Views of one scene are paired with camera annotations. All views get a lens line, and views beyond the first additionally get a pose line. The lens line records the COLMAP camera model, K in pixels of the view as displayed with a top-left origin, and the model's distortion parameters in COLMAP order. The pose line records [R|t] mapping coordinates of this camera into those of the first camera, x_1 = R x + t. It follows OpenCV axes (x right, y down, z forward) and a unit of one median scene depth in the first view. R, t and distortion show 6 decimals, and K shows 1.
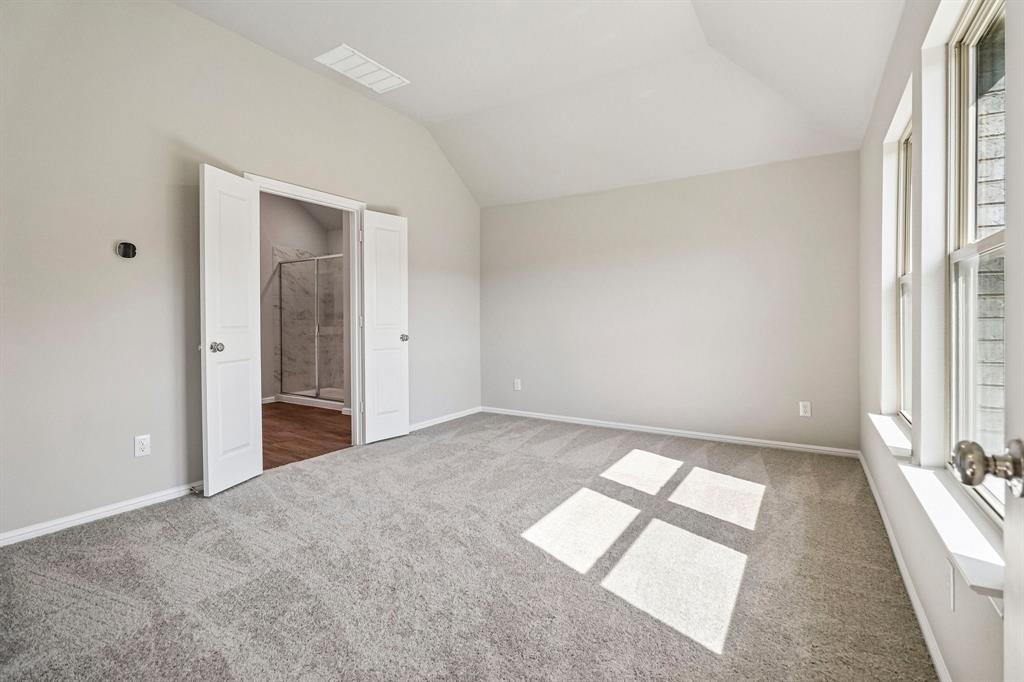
lens RADIAL K [[470.5, 0, 508.9], [0, 470.5, 324.2], [0, 0, 1]] dist [-0.005242, -0.011580]
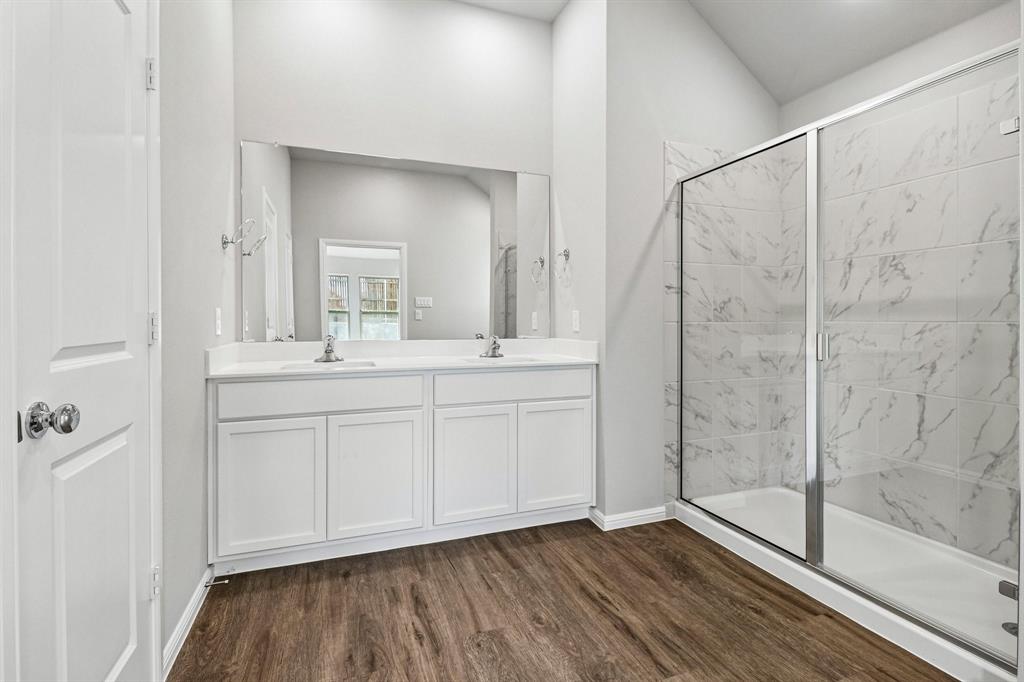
lens RADIAL K [[475.2, 0, 504.9], [0, 475.2, 321.2], [0, 0, 1]] dist [0.027898, -0.027532]
pose [[0.790906, 0.001655, -0.611936, -0.527308], [-0.008249, 0.999934, -0.007957, -0.006444], [0.611882, 0.011341, 0.790868, 0.863057]]
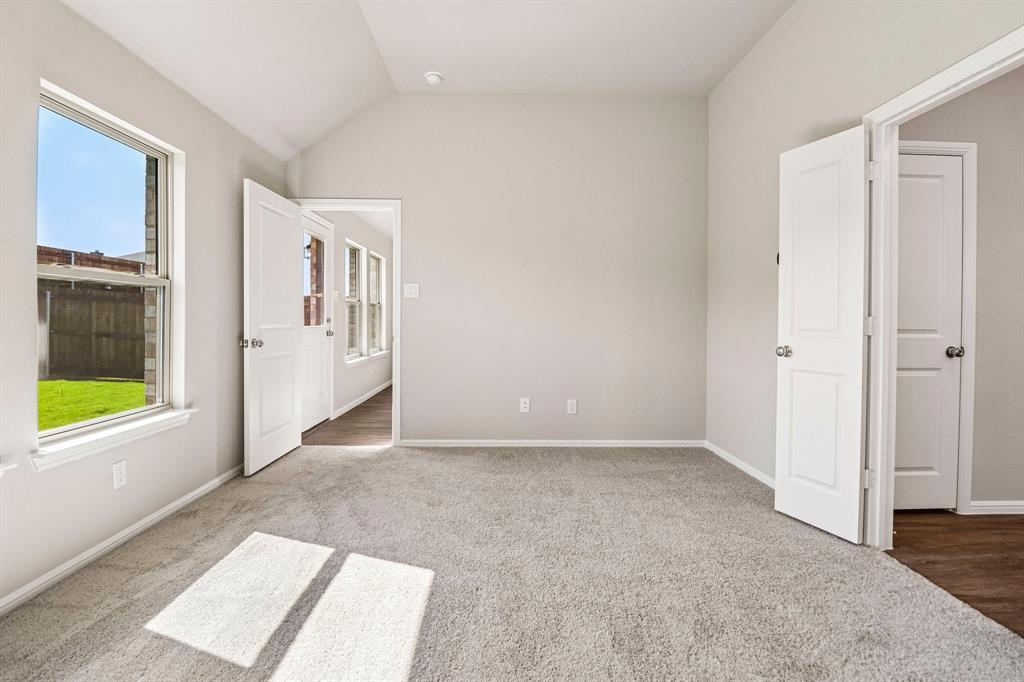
lens RADIAL K [[470.5, 0, 508.9], [0, 470.5, 324.2], [0, 0, 1]] dist [-0.005242, -0.011580]
pose [[-0.834913, 0.006555, -0.550342, 0.207497], [-0.008671, 0.999648, 0.025061, -0.014074], [0.550313, 0.025696, -0.834563, 0.957447]]
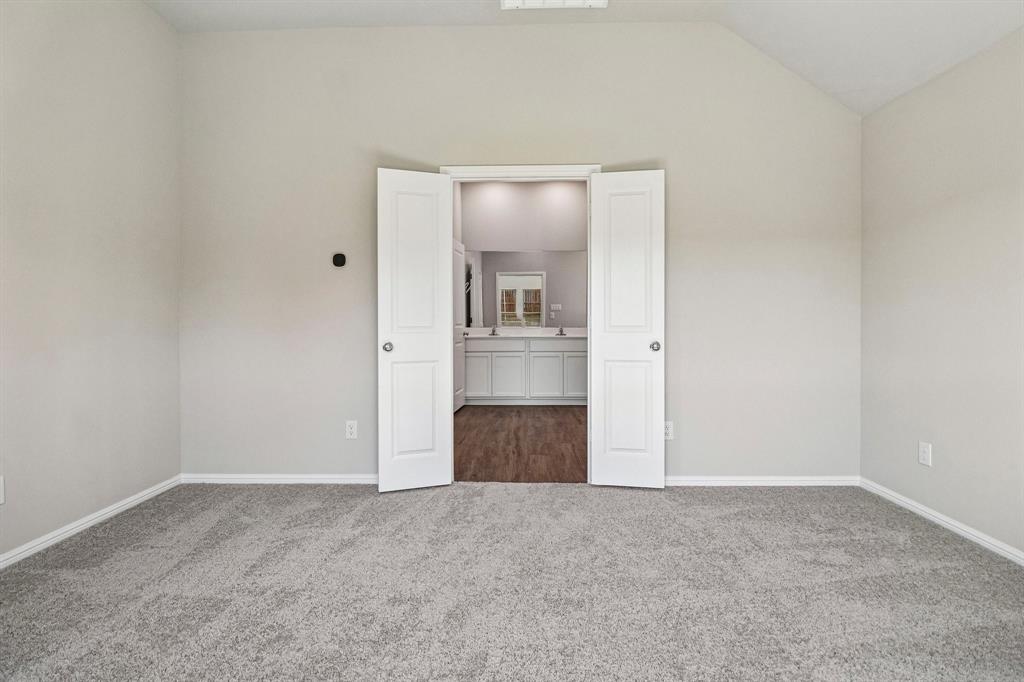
lens RADIAL K [[470.5, 0, 508.9], [0, 470.5, 324.2], [0, 0, 1]] dist [-0.005242, -0.011580]
pose [[0.517464, 0.010988, -0.855635, 0.249848], [-0.009218, 0.999931, 0.007267, -0.006663], [0.855656, 0.004127, 0.517529, 0.459729]]
